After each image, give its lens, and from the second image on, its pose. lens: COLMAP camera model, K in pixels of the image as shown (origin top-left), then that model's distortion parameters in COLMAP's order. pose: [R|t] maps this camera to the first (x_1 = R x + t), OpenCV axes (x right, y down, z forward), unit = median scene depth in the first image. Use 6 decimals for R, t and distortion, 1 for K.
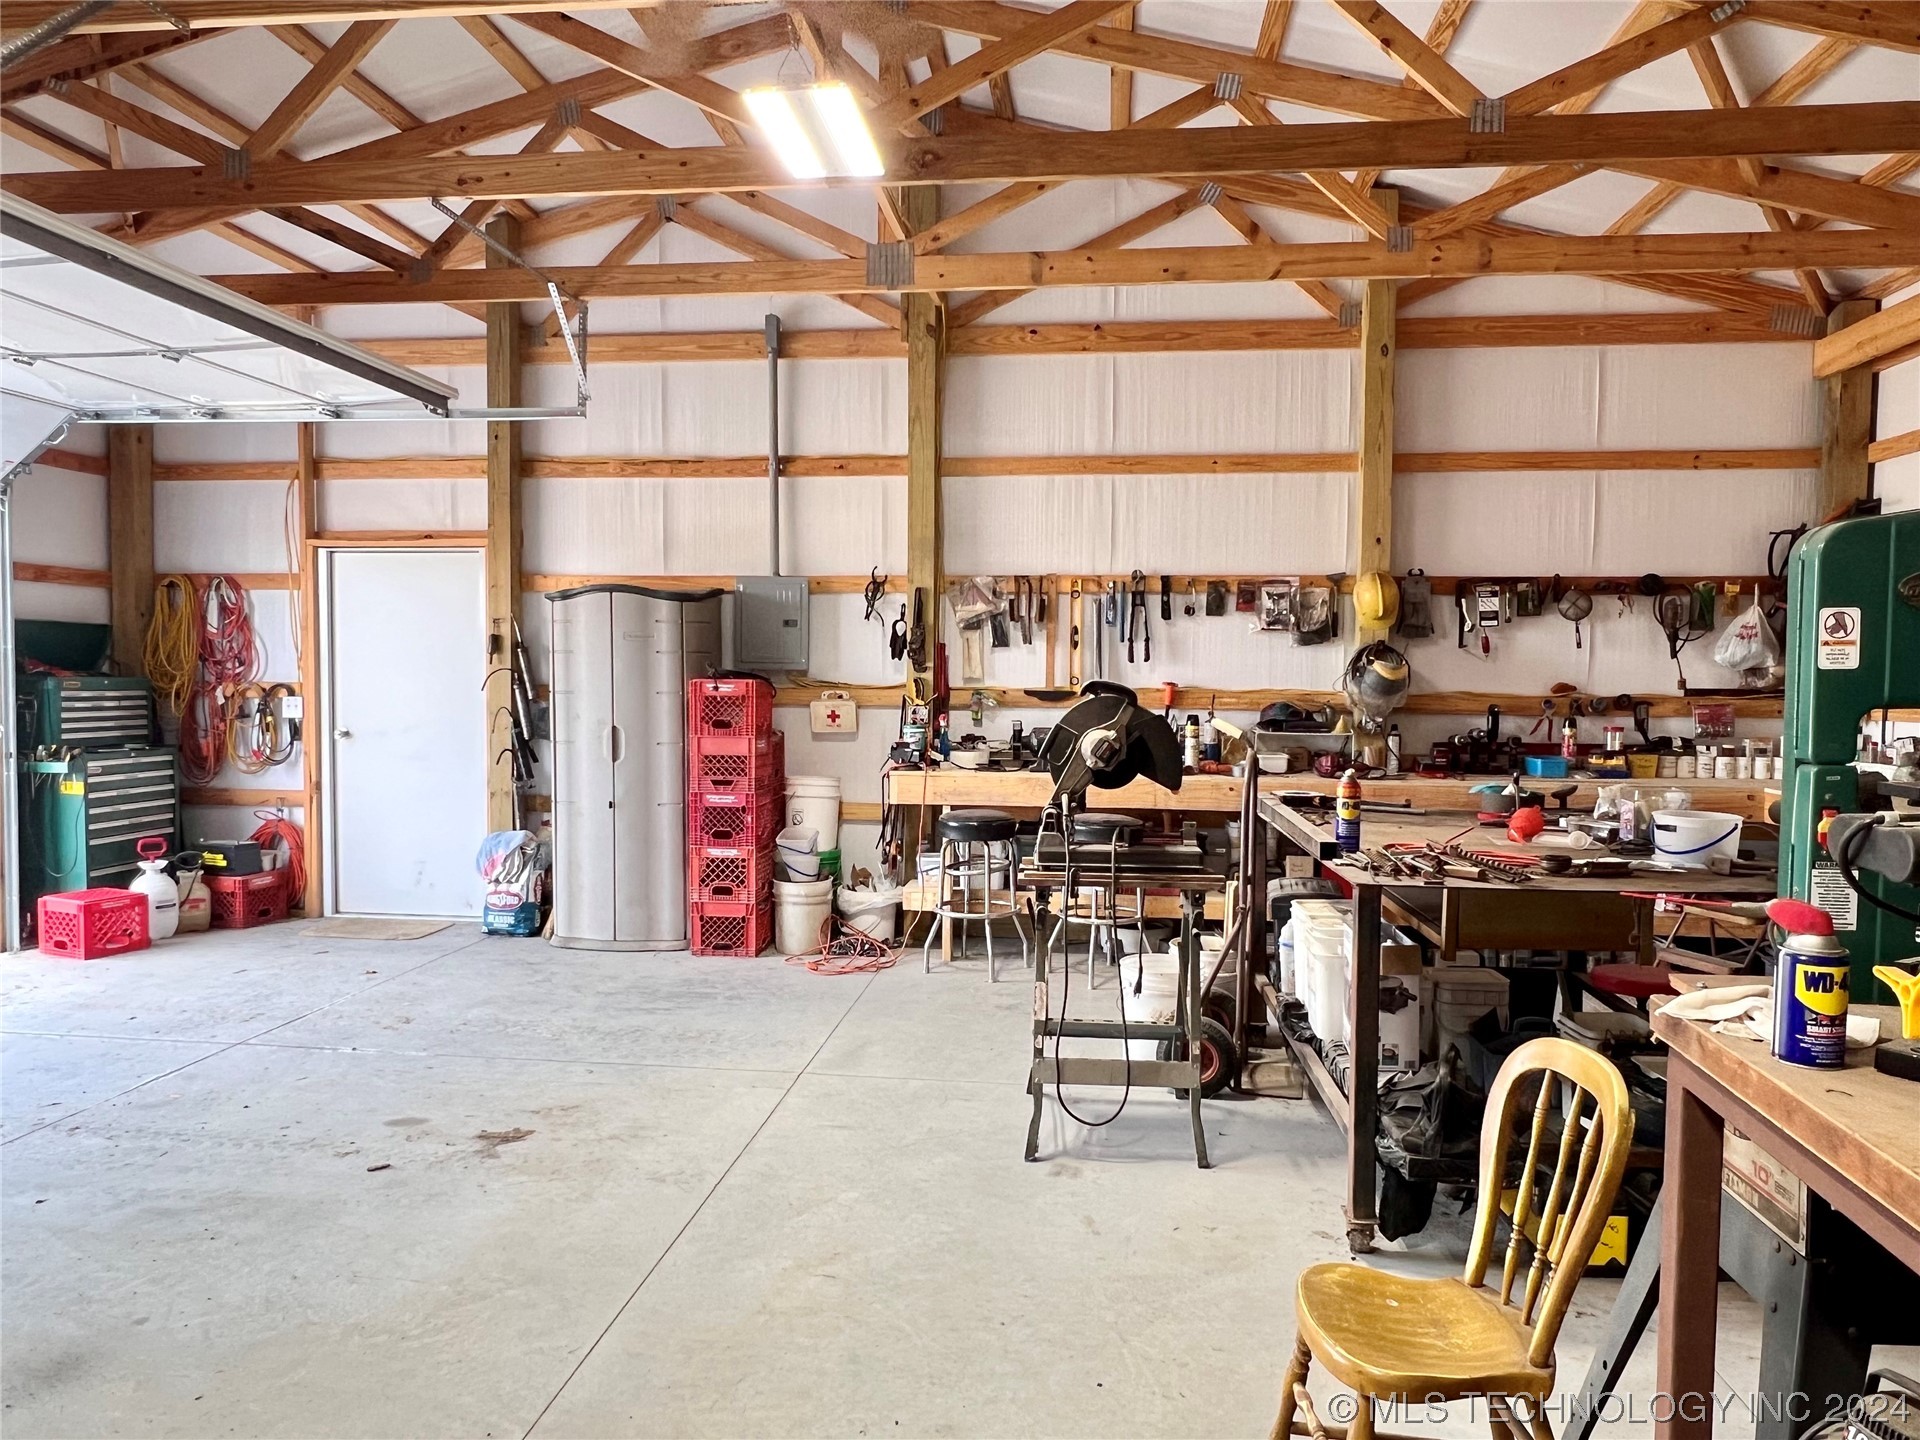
lens RADIAL K [[1292.3, 0, 954.5], [0, 1292.3, 741.8], [0, 0, 1]] dist [-0.001690, -0.001544]
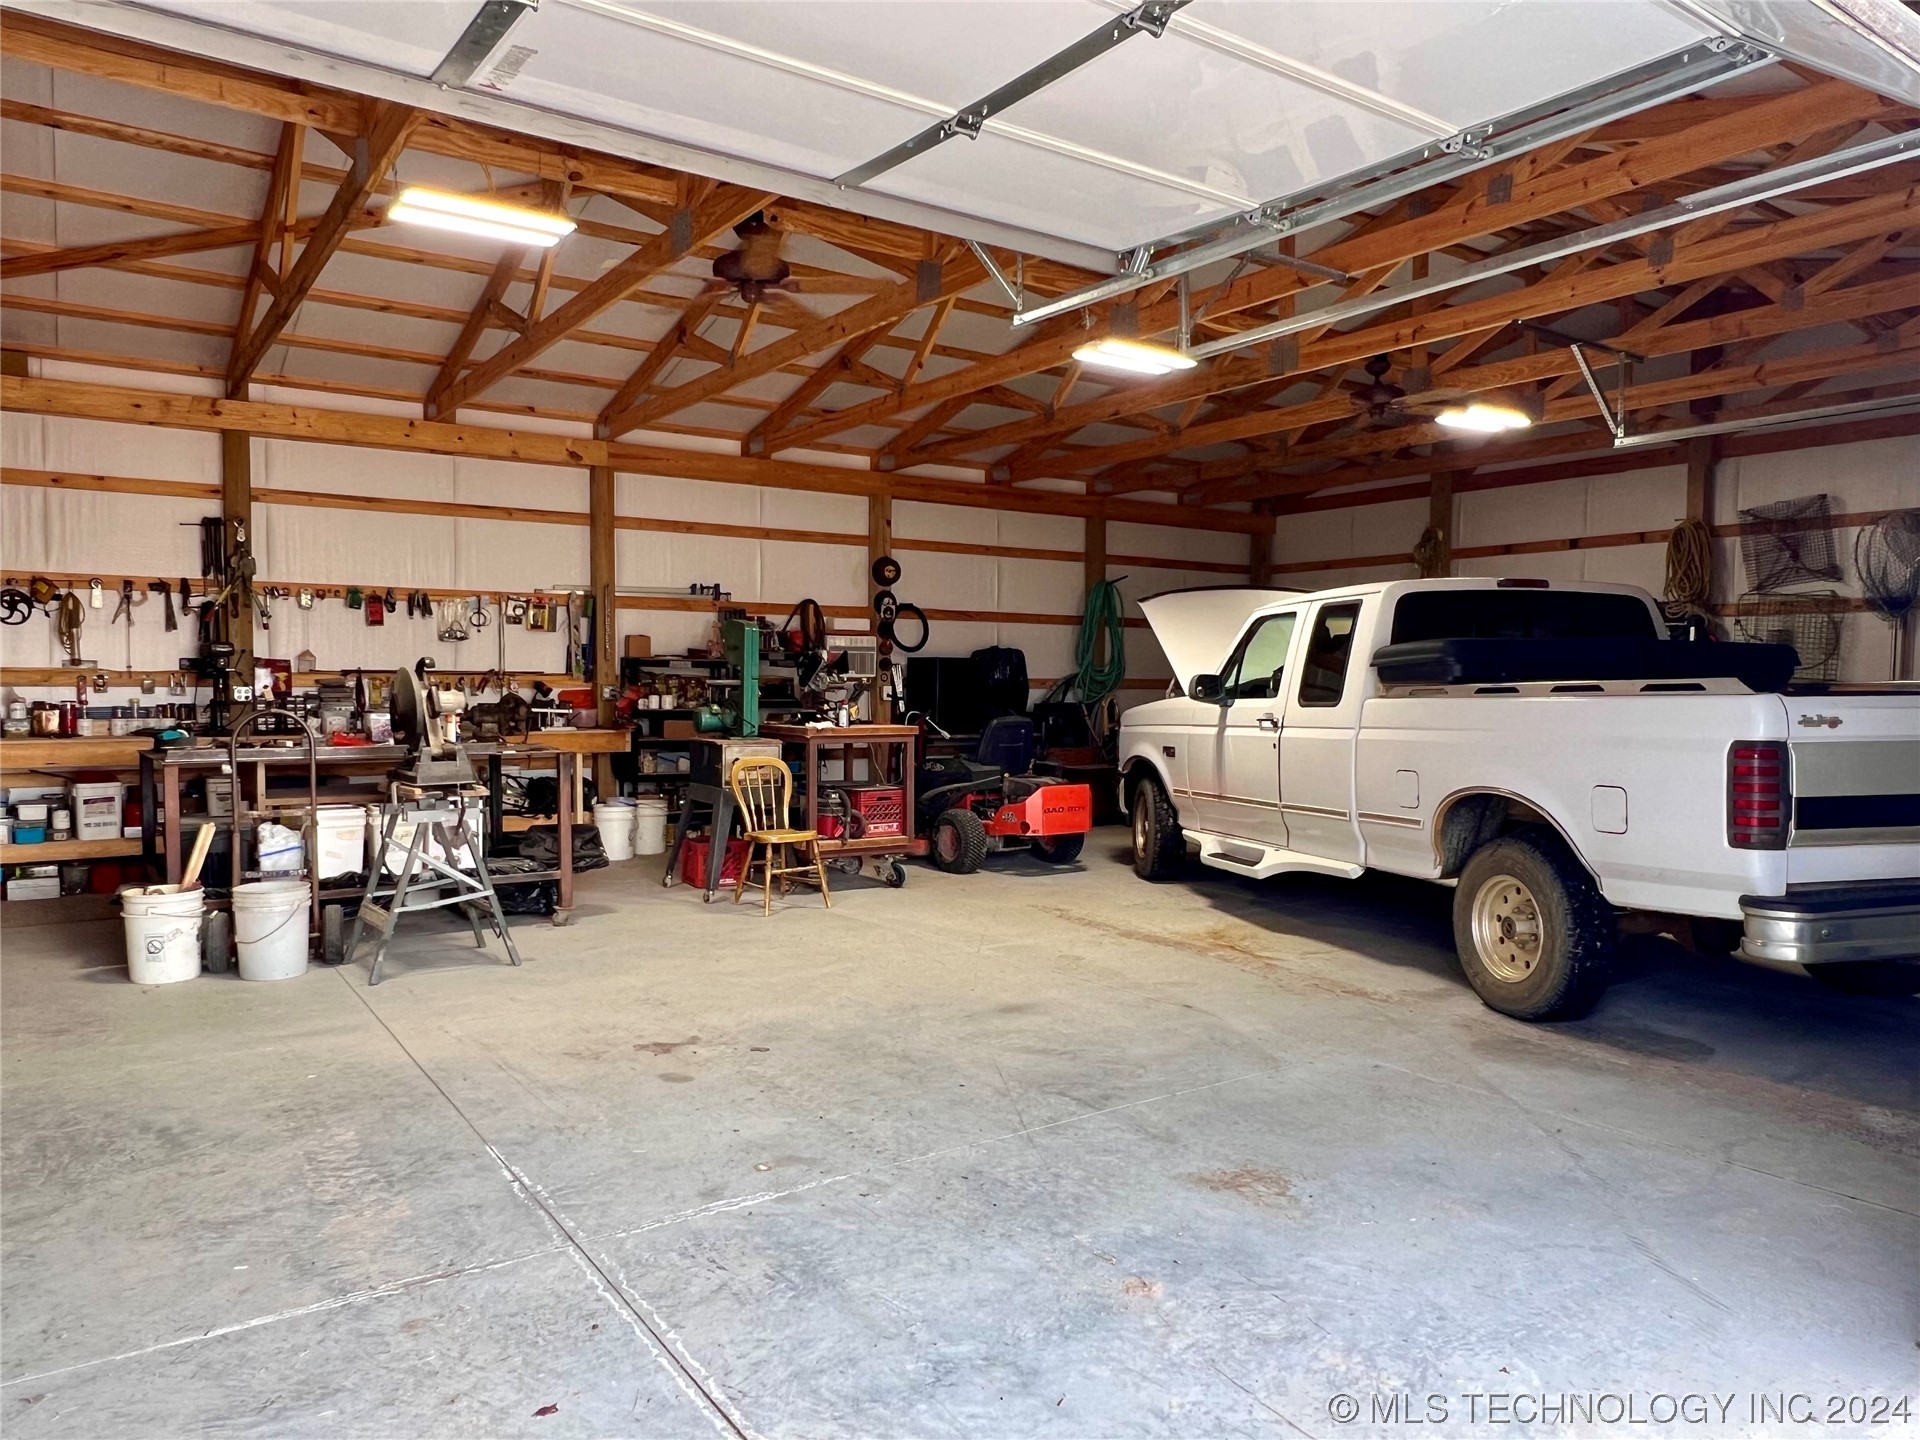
lens RADIAL K [[1292.3, 0, 954.5], [0, 1292.3, 741.8], [0, 0, 1]] dist [-0.001690, -0.001544]
pose [[-0.662235, -0.049951, 0.747630, -0.842768], [0.025890, 0.995654, 0.089455, -0.042442], [-0.748849, 0.078597, -0.658064, 0.936445]]
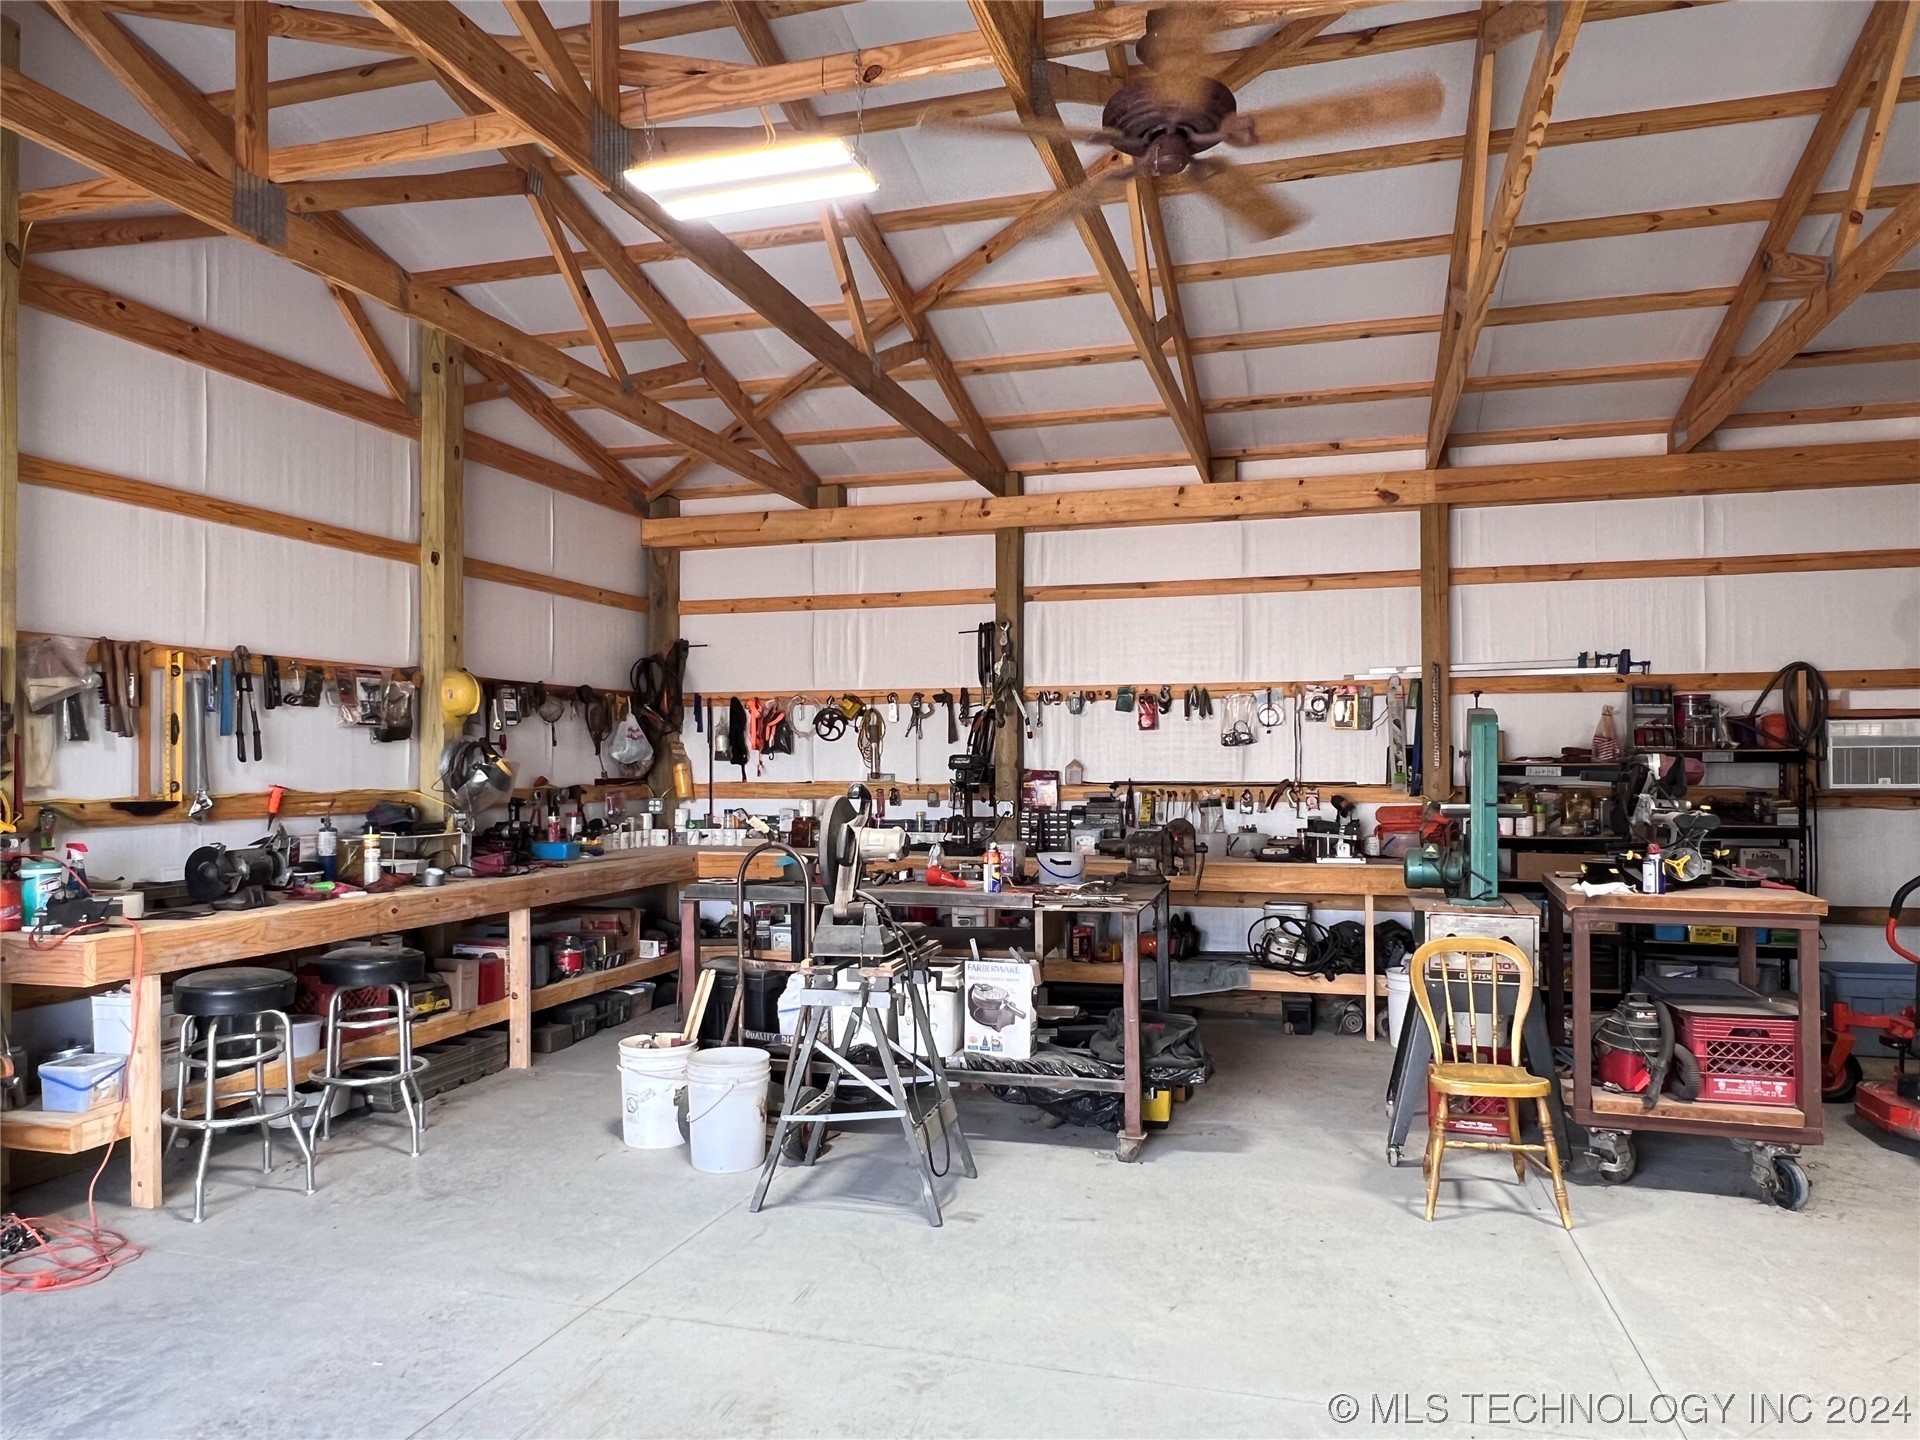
lens RADIAL K [[1292.3, 0, 954.5], [0, 1292.3, 741.8], [0, 0, 1]] dist [-0.001690, -0.001544]
pose [[0.171145, 0.005889, 0.985228, -0.590560], [0.054417, 0.998399, -0.015421, -0.039013], [-0.983742, 0.056252, 0.170551, 0.449970]]
